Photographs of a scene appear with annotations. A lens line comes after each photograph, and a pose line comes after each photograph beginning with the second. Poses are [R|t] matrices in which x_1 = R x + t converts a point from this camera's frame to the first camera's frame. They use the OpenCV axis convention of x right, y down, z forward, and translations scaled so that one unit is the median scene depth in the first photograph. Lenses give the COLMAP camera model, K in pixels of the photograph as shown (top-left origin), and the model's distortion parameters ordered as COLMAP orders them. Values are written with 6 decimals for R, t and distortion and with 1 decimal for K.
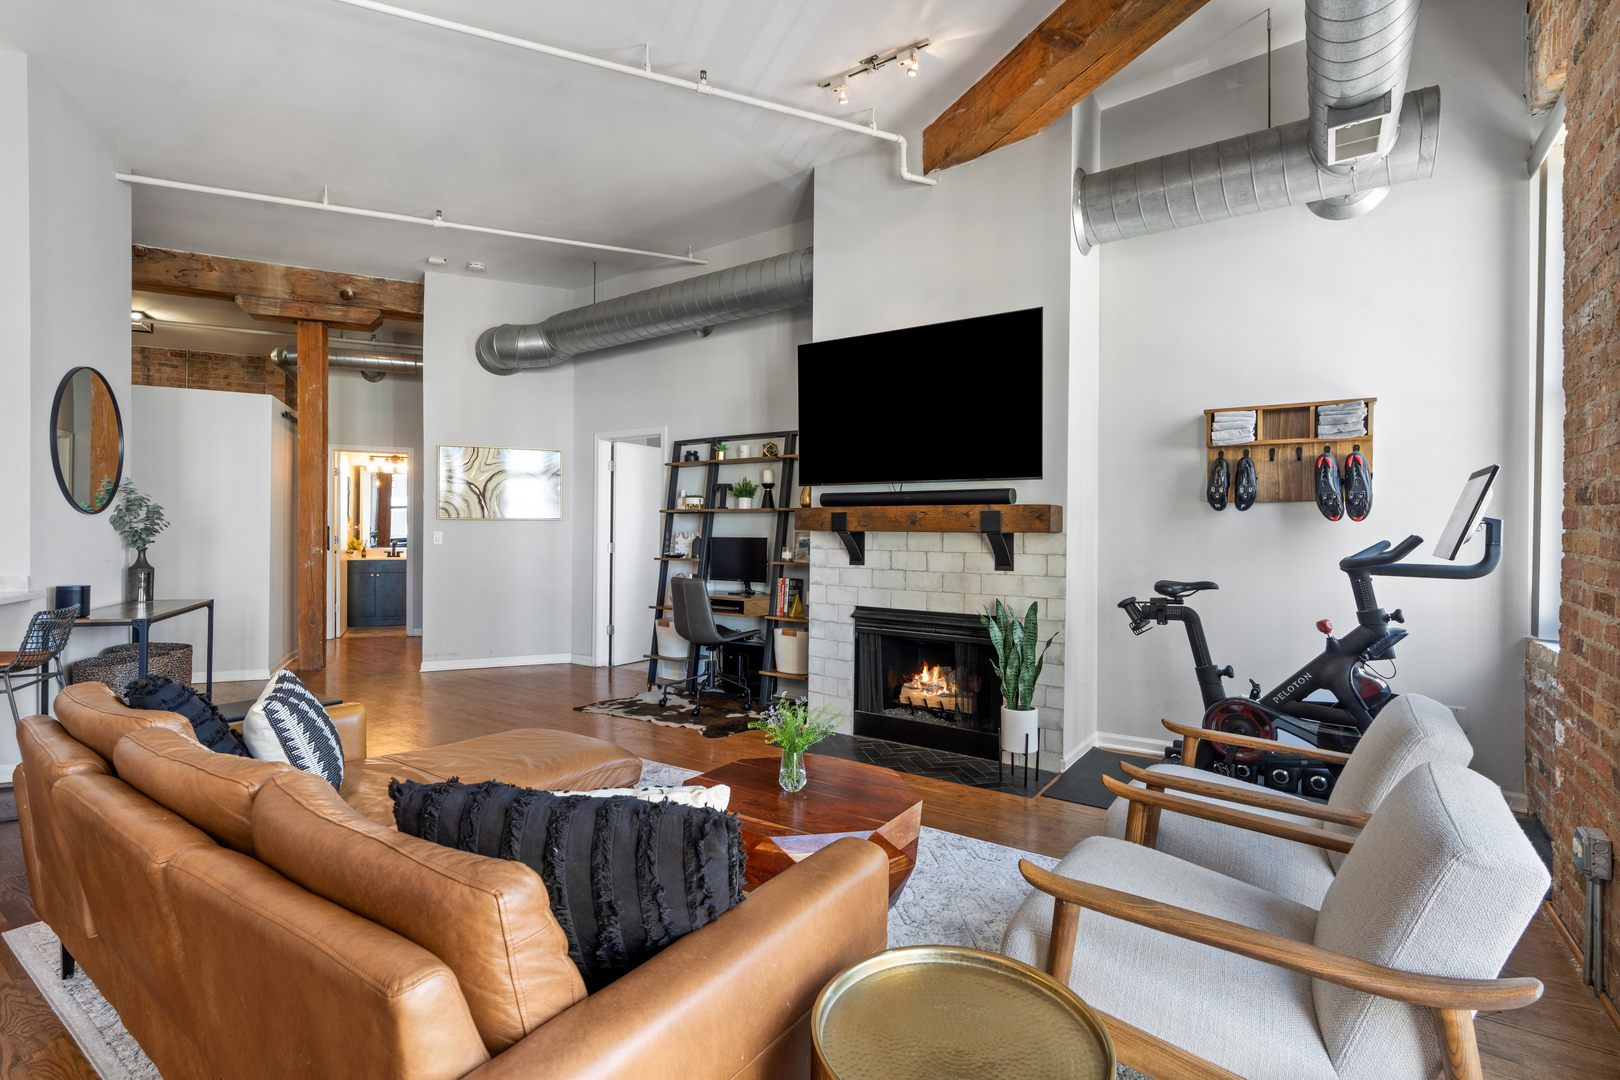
lens RADIAL K [[755.7, 0, 800.4], [0, 755.7, 531.2], [0, 0, 1]] dist [0.002923, -0.000339]
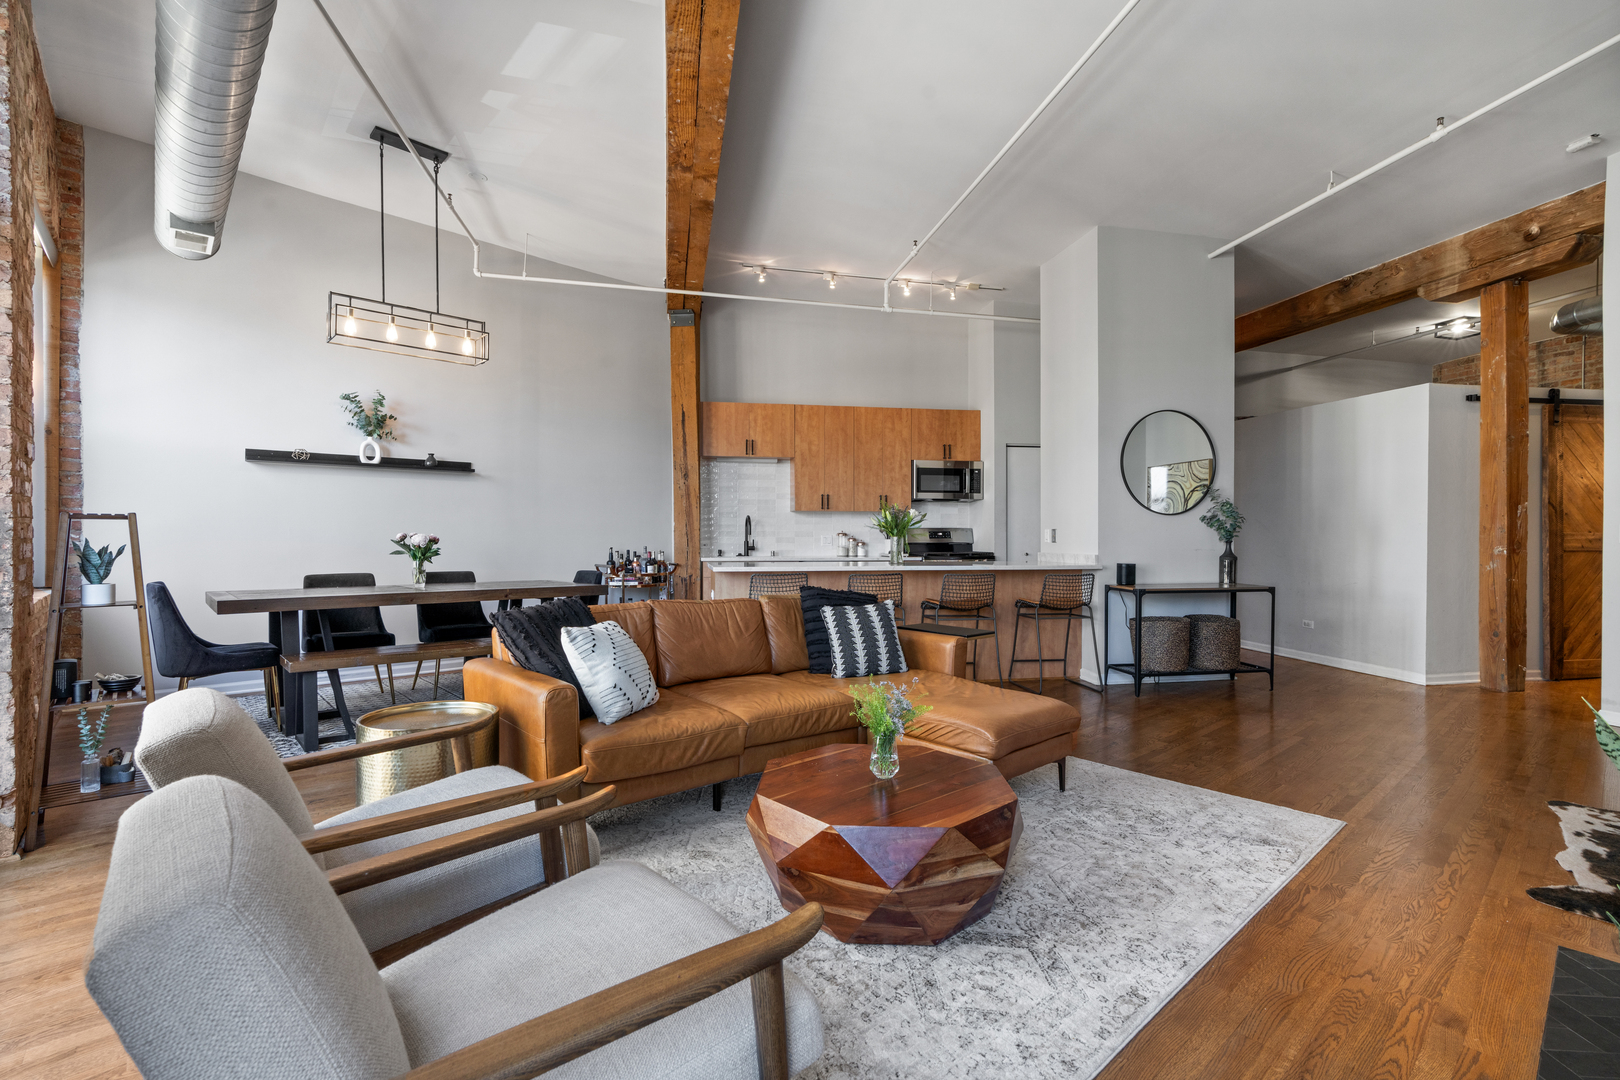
lens RADIAL K [[741.1, 0, 804.1], [0, 741.1, 539.8], [0, 0, 1]] dist [-0.001489, 0.001887]
pose [[-0.235956, -0.003831, -0.971756, 0.503219], [-0.006224, 0.999978, -0.002431, 0.028732], [0.971744, 0.005475, -0.235975, 0.619630]]
